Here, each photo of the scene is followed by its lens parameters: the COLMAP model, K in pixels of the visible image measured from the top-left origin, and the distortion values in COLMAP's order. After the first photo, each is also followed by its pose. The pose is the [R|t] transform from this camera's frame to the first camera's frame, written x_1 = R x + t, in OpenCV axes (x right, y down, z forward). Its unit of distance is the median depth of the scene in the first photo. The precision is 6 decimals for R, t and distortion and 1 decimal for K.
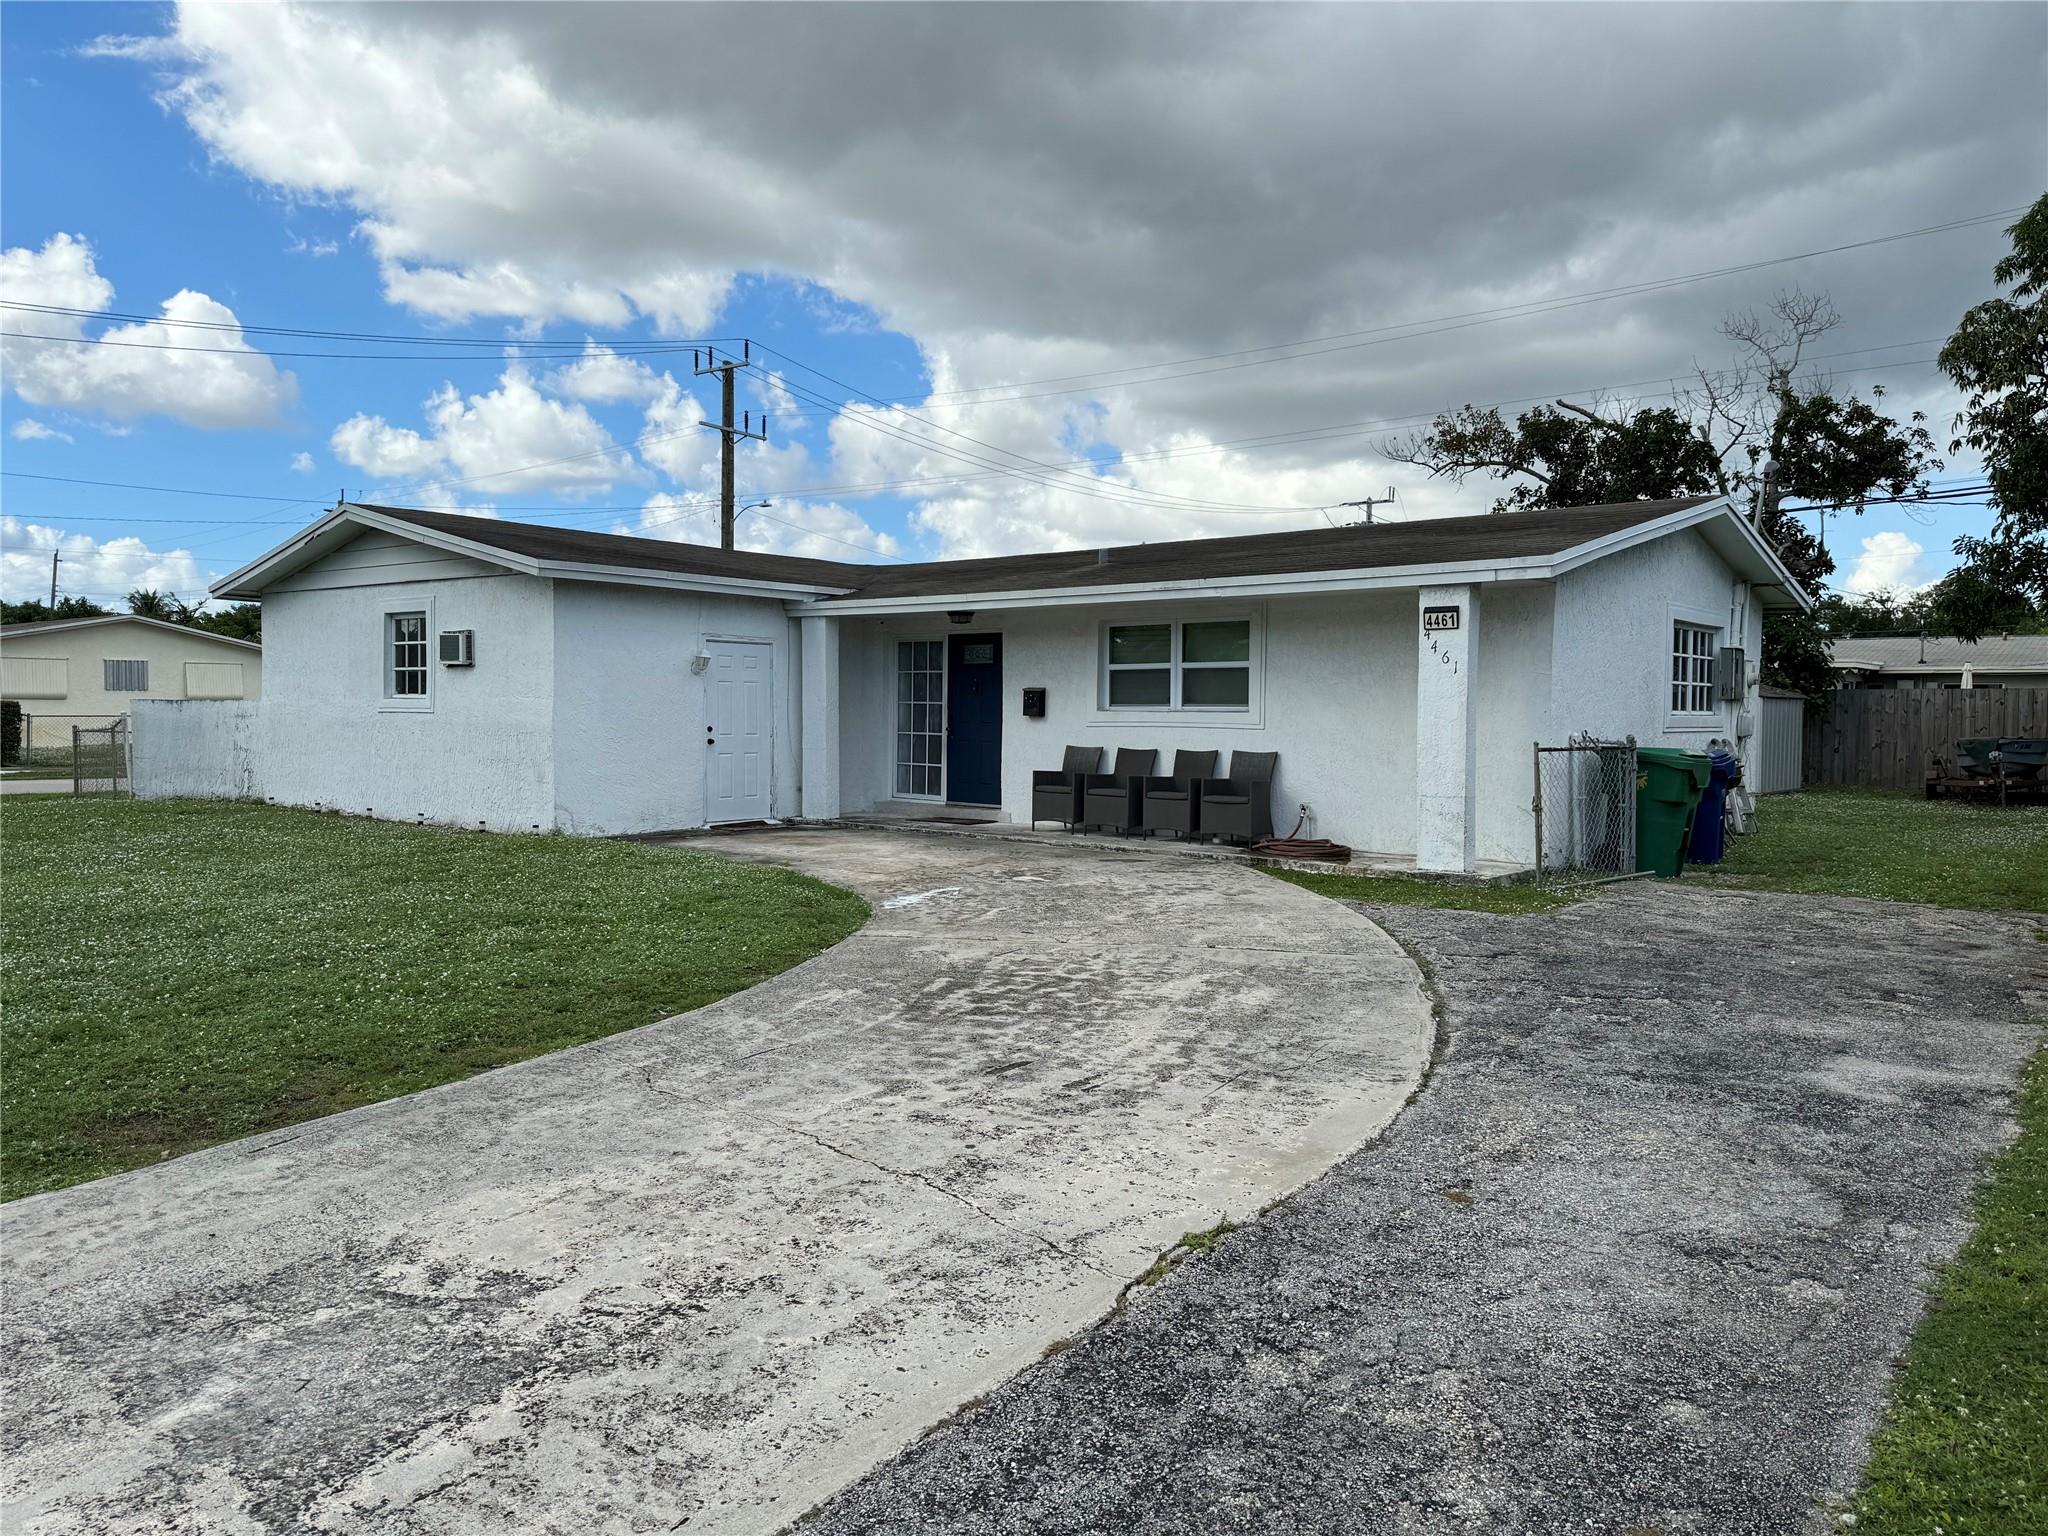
lens RADIAL K [[1472.4, 0, 1024.0], [0, 1472.4, 768.0], [0, 0, 1]] dist [0.094281, -0.121262]
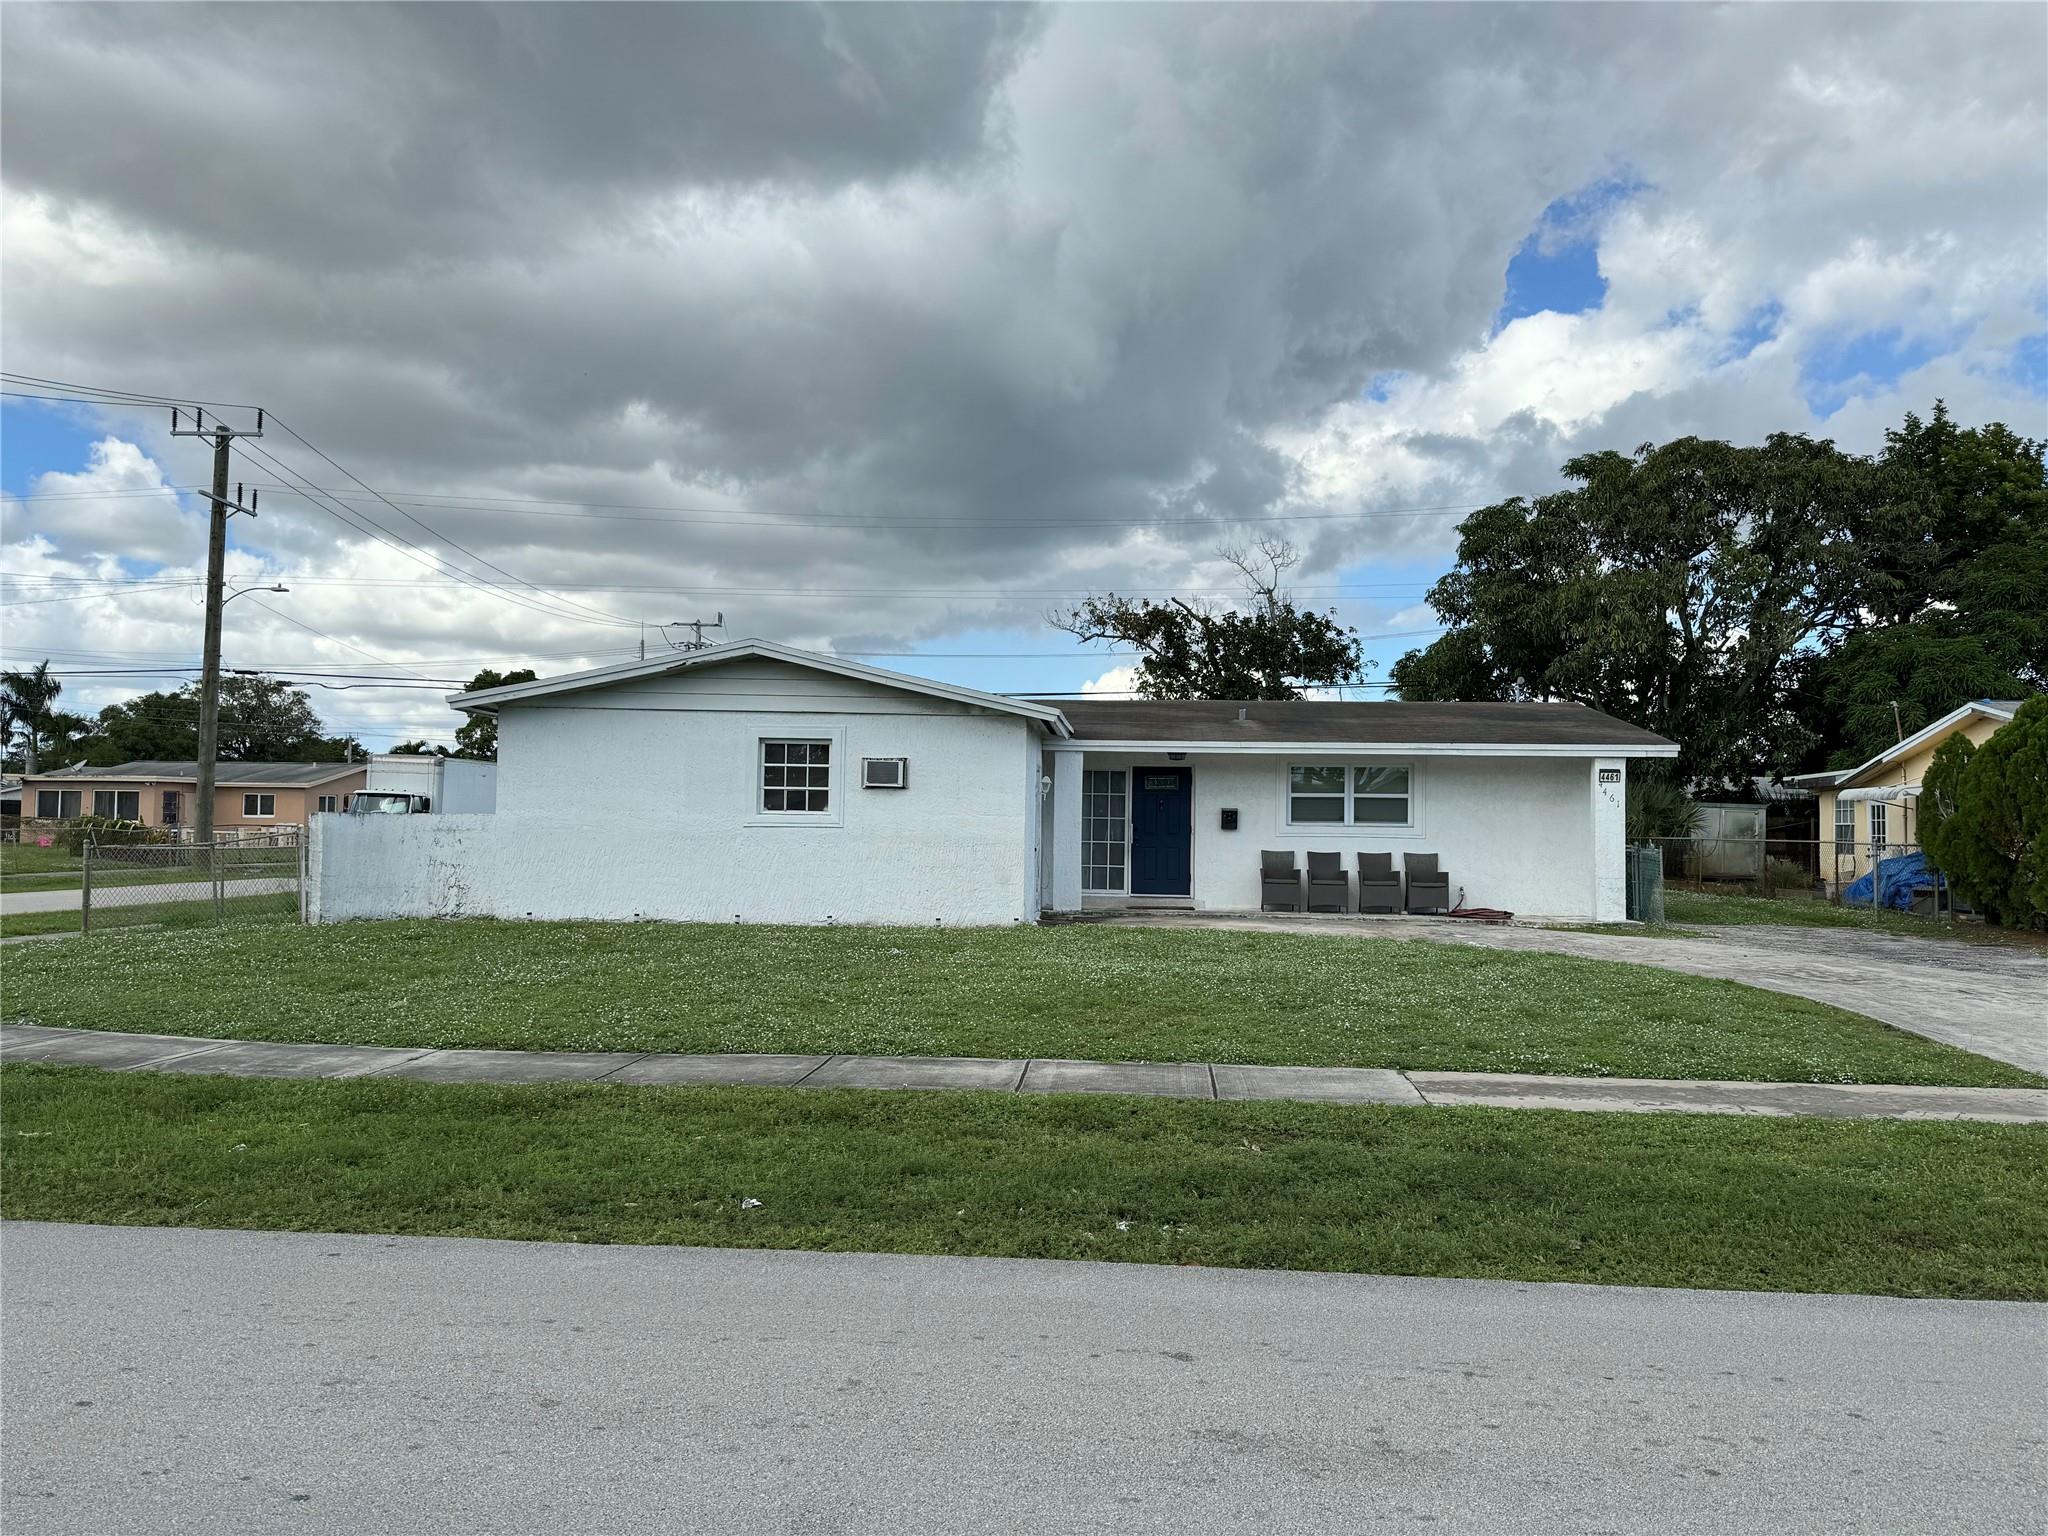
lens RADIAL K [[1472.4, 0, 1024.0], [0, 1472.4, 768.0], [0, 0, 1]] dist [0.094281, -0.121262]
pose [[0.798864, 0.022976, 0.601073, -1.003851], [0.018456, 0.997863, -0.062673, -0.009650], [-0.601229, 0.061160, 0.796733, 0.012337]]
